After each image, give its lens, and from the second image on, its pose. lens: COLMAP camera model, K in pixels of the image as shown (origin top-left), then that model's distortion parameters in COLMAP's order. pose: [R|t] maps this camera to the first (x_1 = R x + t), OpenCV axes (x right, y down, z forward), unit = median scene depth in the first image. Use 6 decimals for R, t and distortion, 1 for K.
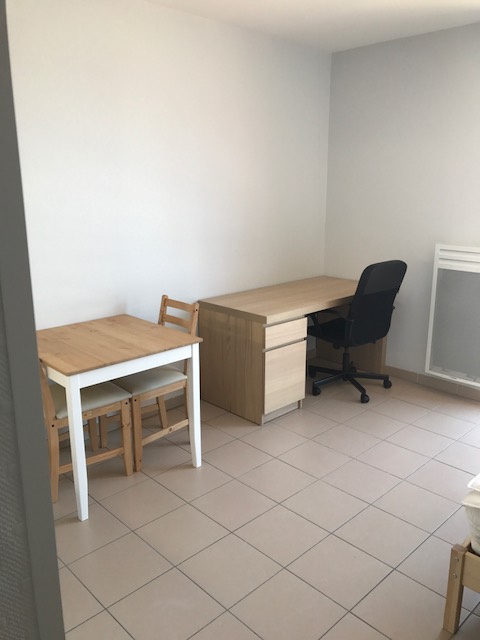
lens RADIAL K [[538.6, 0, 240.0], [0, 538.6, 320.0], [0, 0, 1]] dist [0.037653, -0.003289]
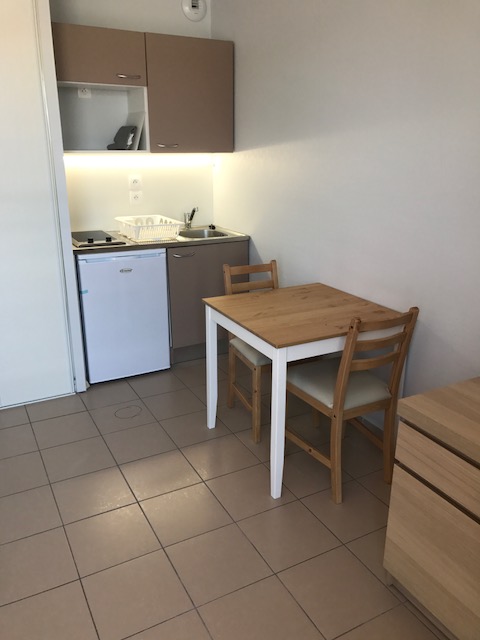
lens RADIAL K [[538.6, 0, 240.0], [0, 538.6, 320.0], [0, 0, 1]] dist [0.037653, -0.003289]
pose [[-0.274788, 0.302473, -0.912689, 0.613894], [-0.248440, 0.894660, 0.371297, -0.260481], [0.928854, 0.328777, -0.170696, 1.041032]]
